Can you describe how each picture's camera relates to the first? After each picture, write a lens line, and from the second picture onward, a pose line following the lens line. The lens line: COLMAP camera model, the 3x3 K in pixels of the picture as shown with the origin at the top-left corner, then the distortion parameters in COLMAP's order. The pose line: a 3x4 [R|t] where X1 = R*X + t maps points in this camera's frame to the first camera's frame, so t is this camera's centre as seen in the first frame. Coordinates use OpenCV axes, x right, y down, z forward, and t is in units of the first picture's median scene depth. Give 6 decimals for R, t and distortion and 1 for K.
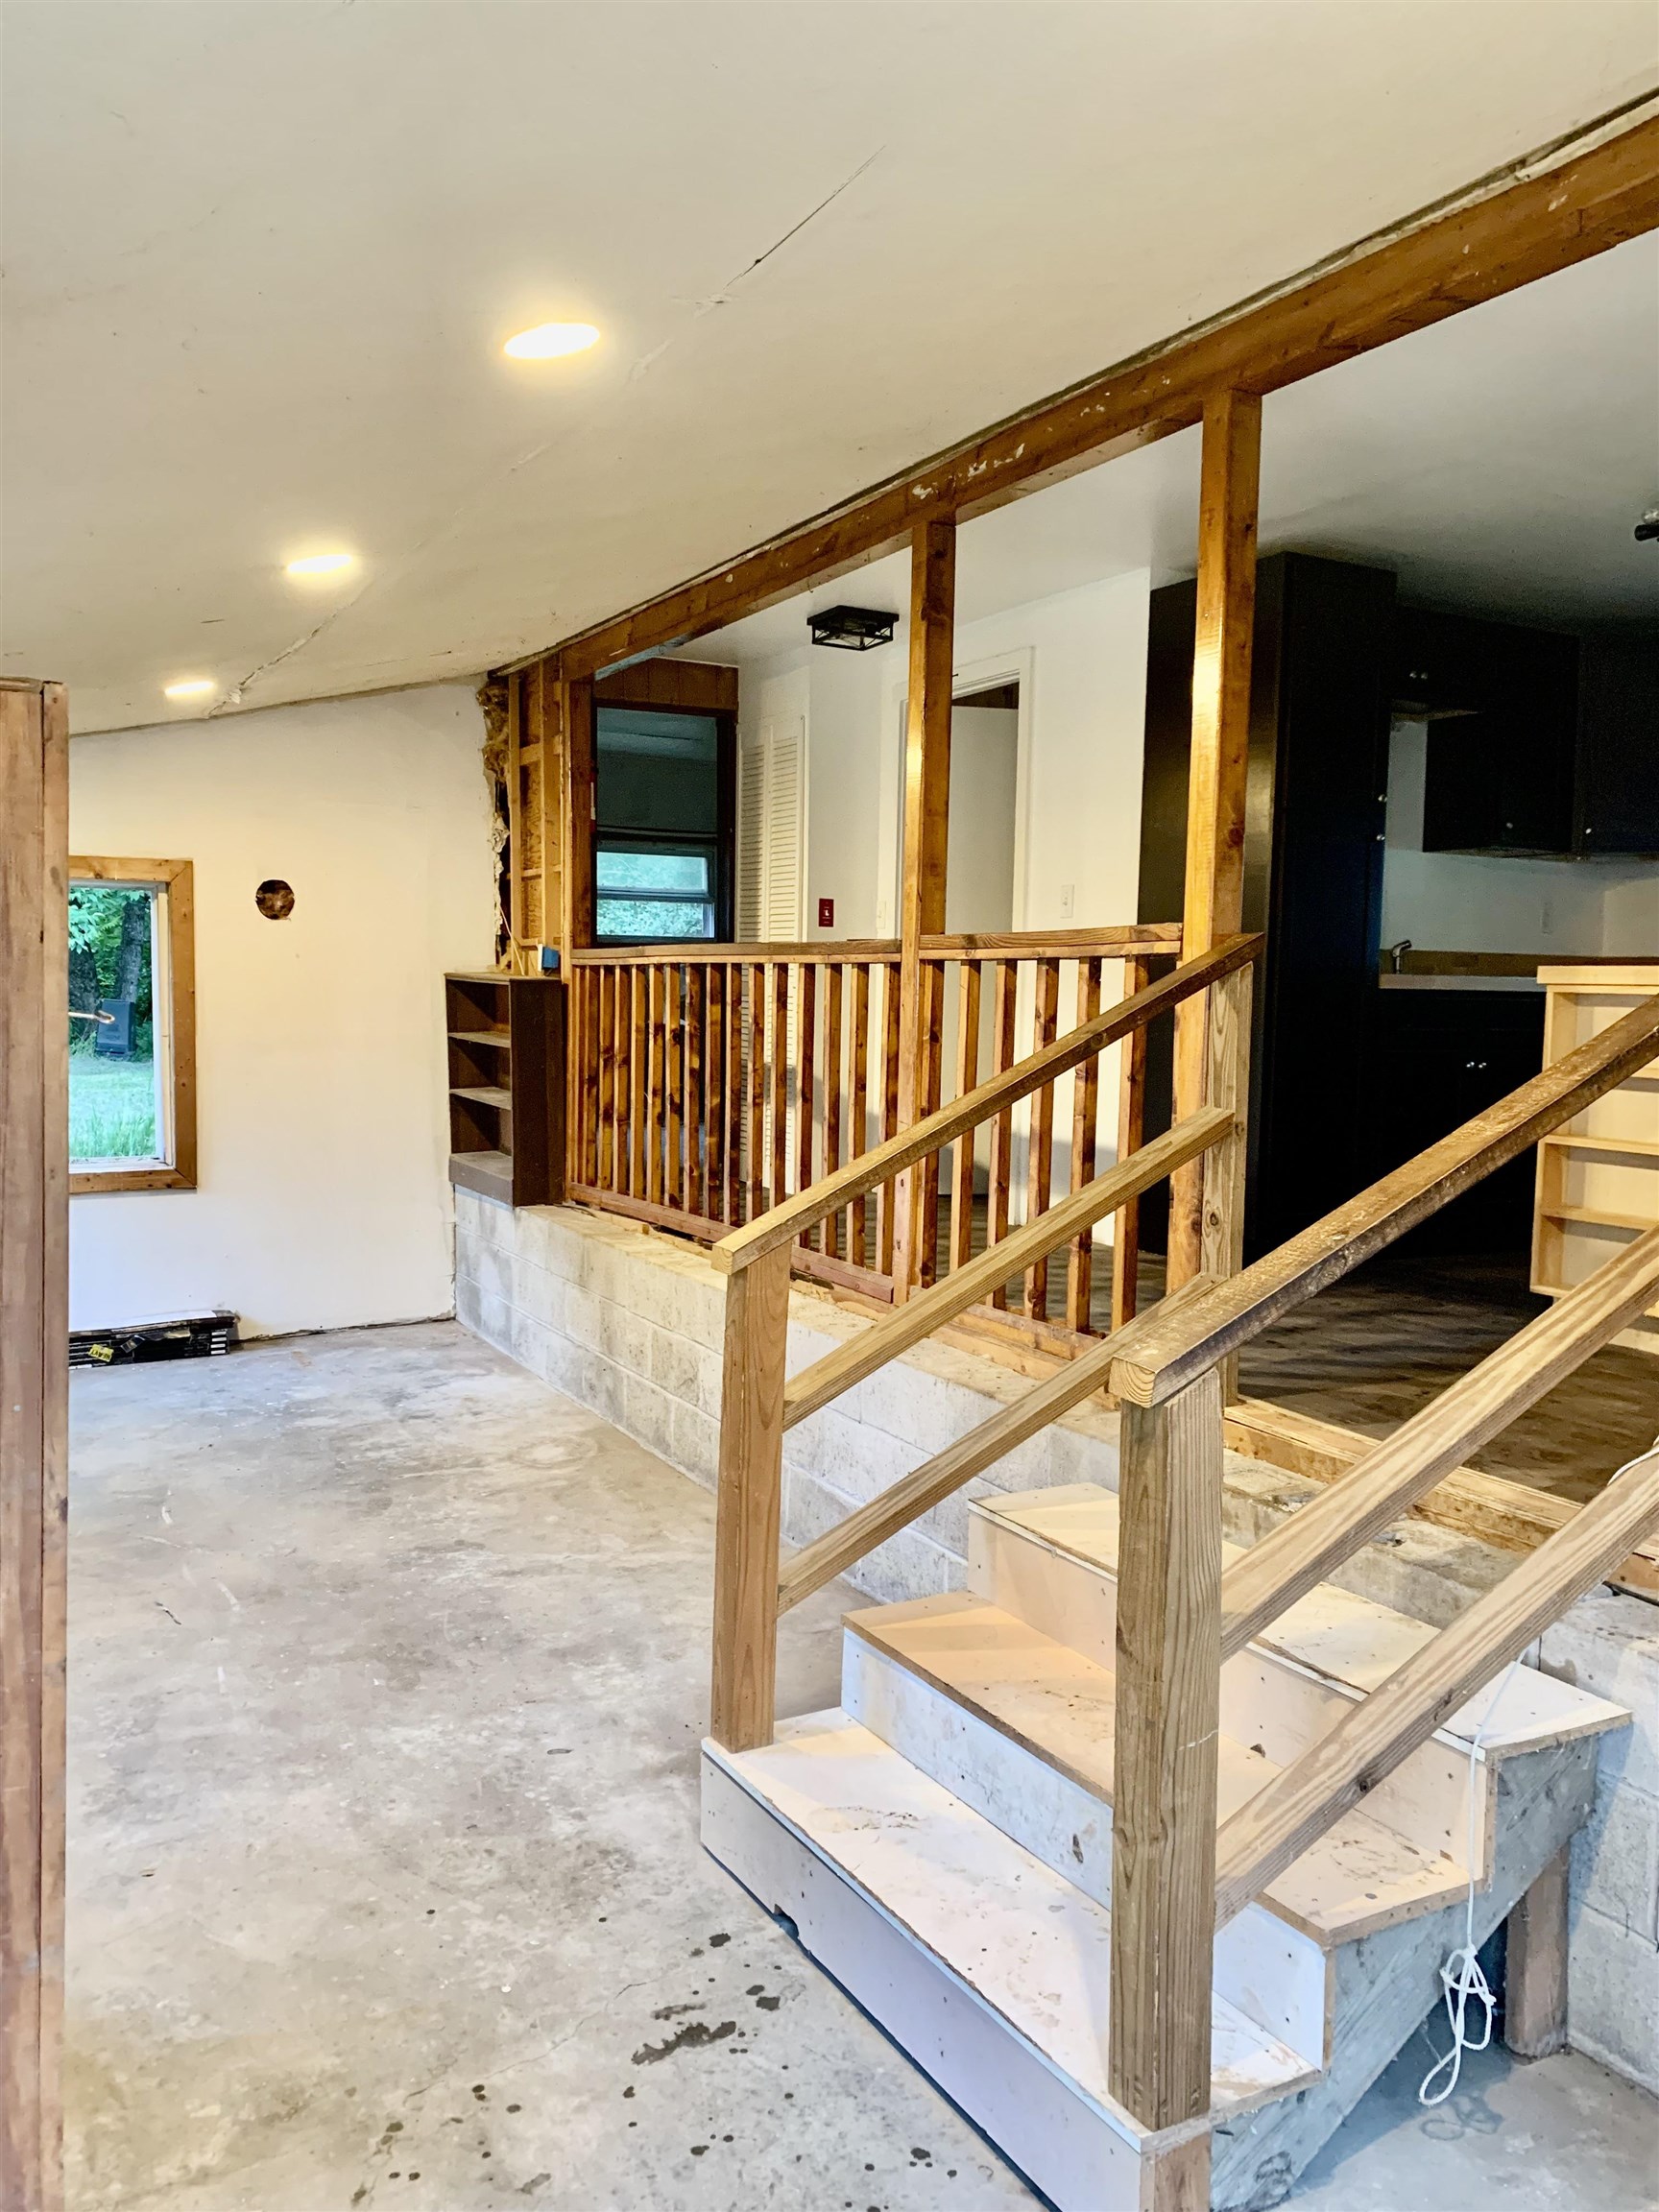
lens RADIAL K [[1705.7, 0, 875.8], [0, 1705.7, 1094.1], [0, 0, 1]] dist [0.043498, -0.037363]
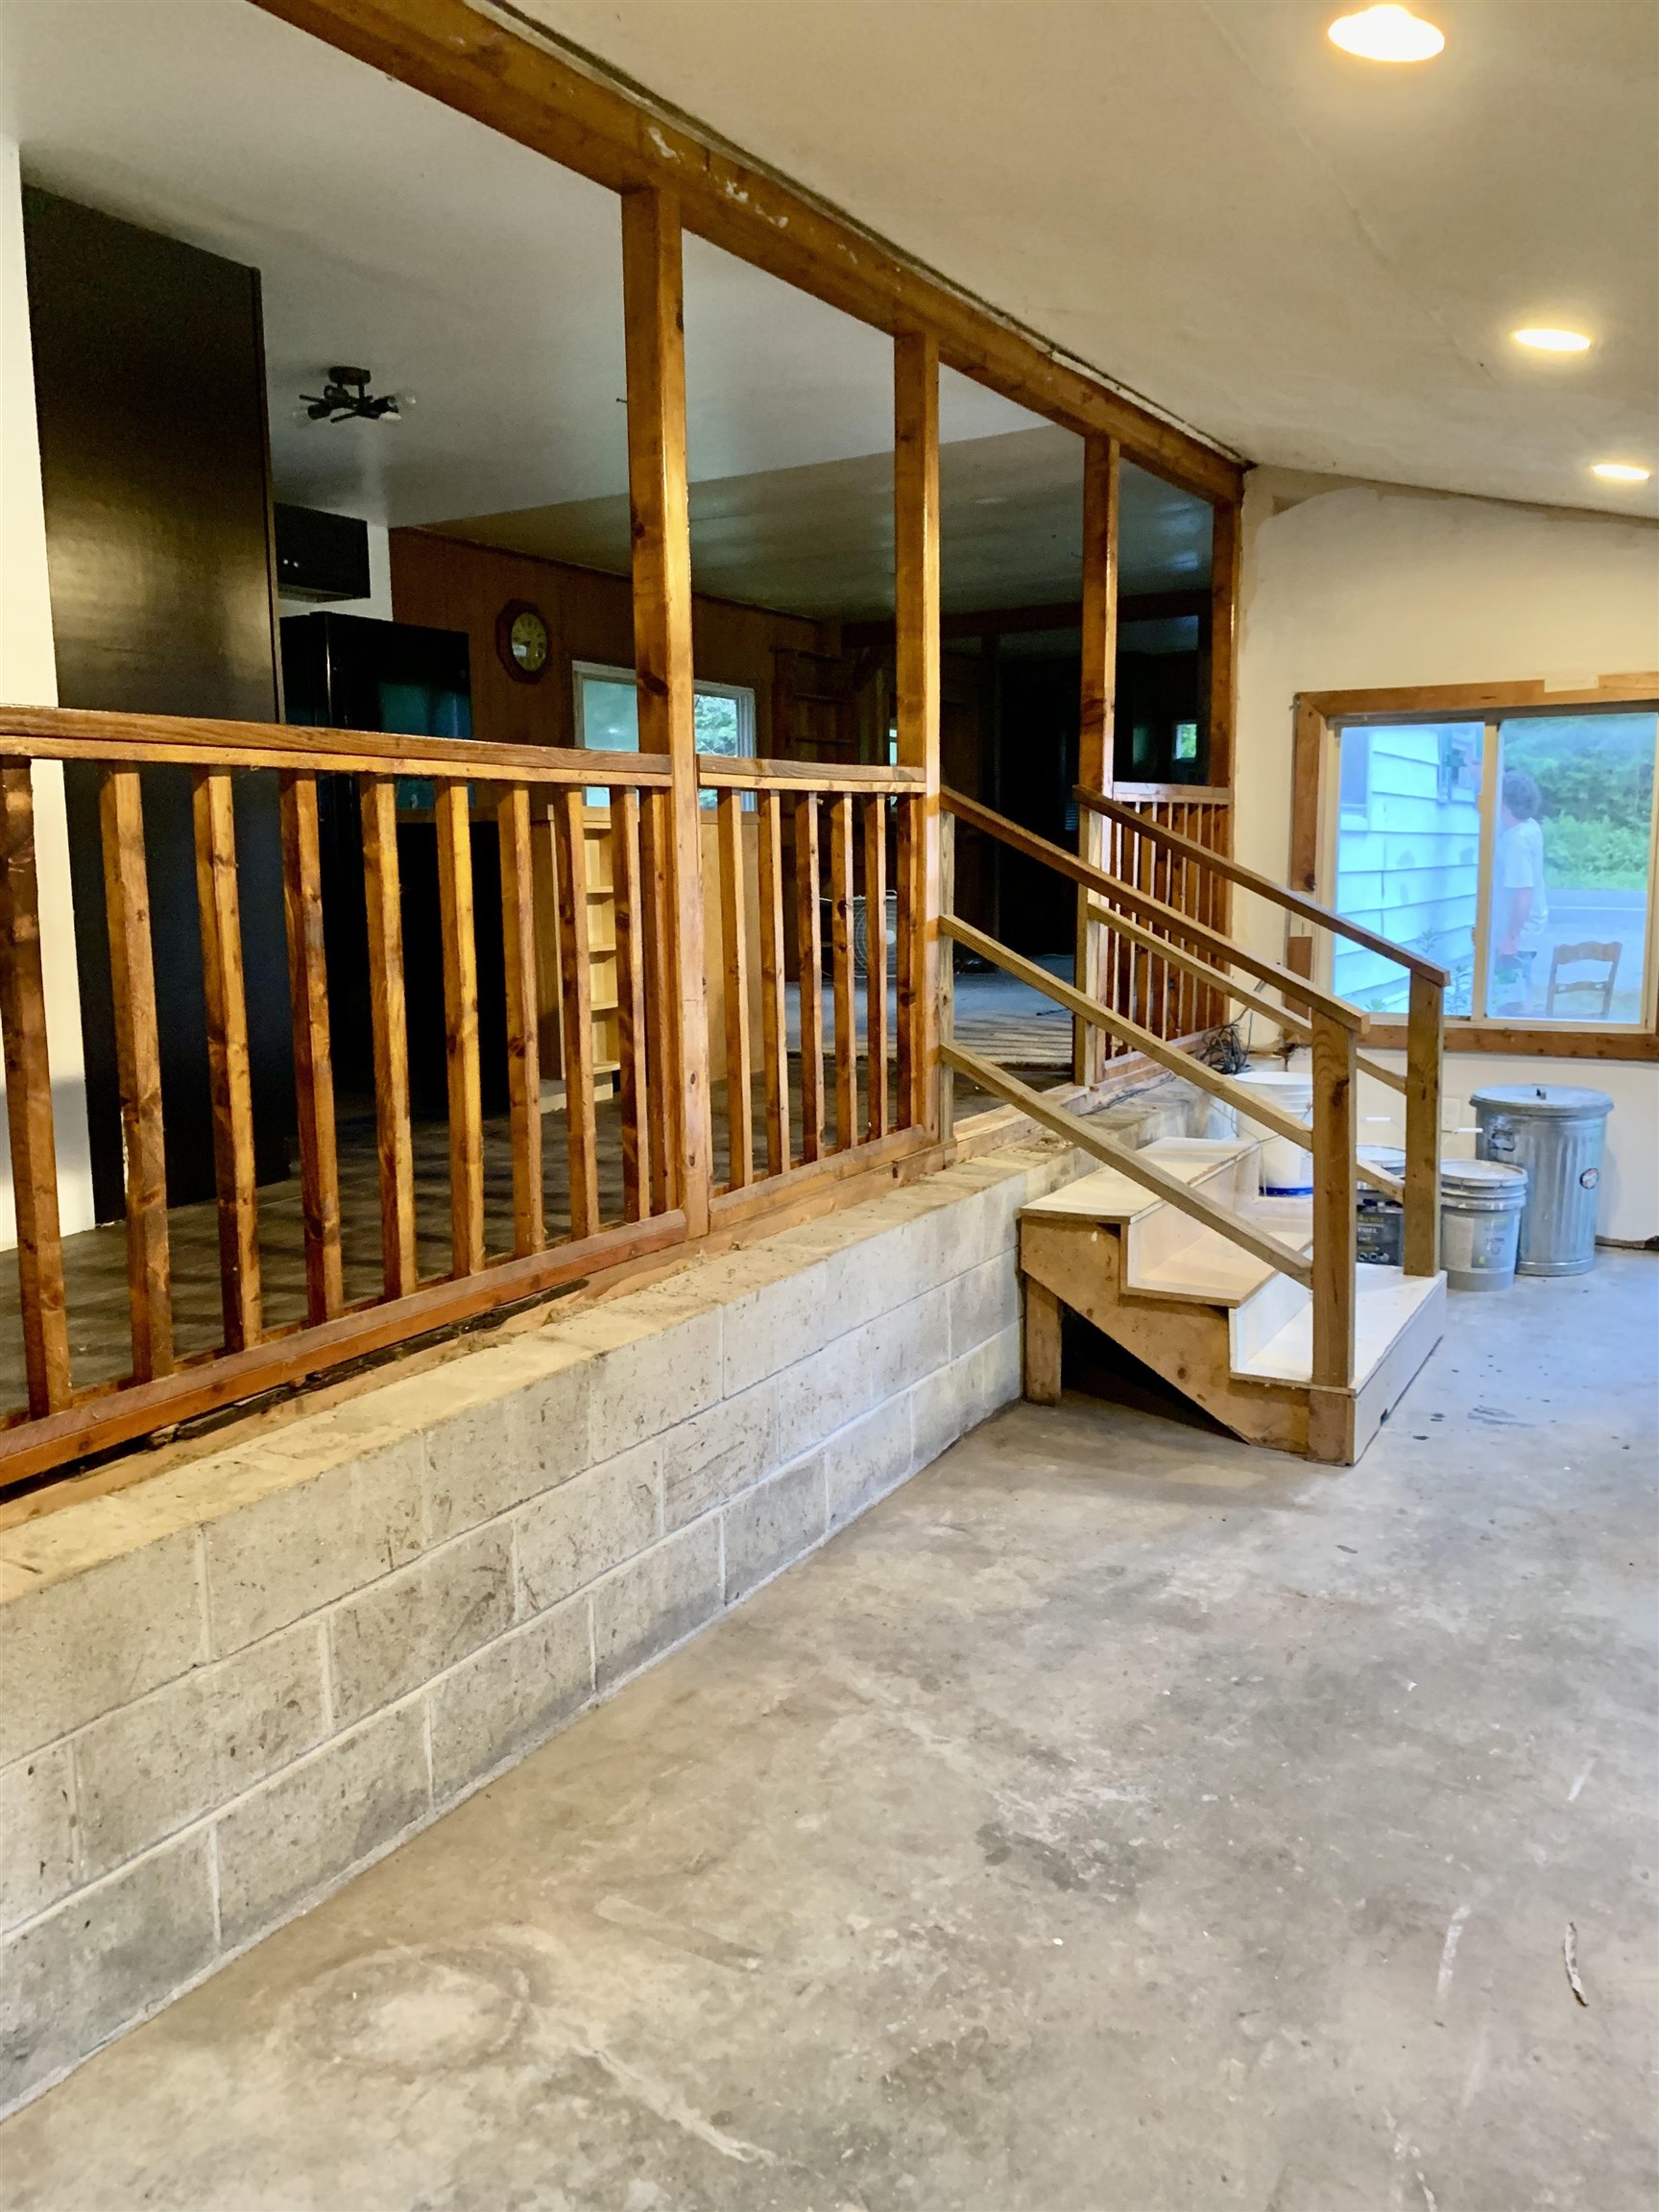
lens RADIAL K [[1705.7, 0, 807.7], [0, 1705.7, 1070.7], [0, 0, 1]] dist [0.043498, -0.037363]
pose [[-0.496707, -0.118818, 0.859747, -0.651673], [0.065787, 0.982581, 0.173802, -0.079142], [-0.865422, 0.142888, -0.480238, 1.283254]]
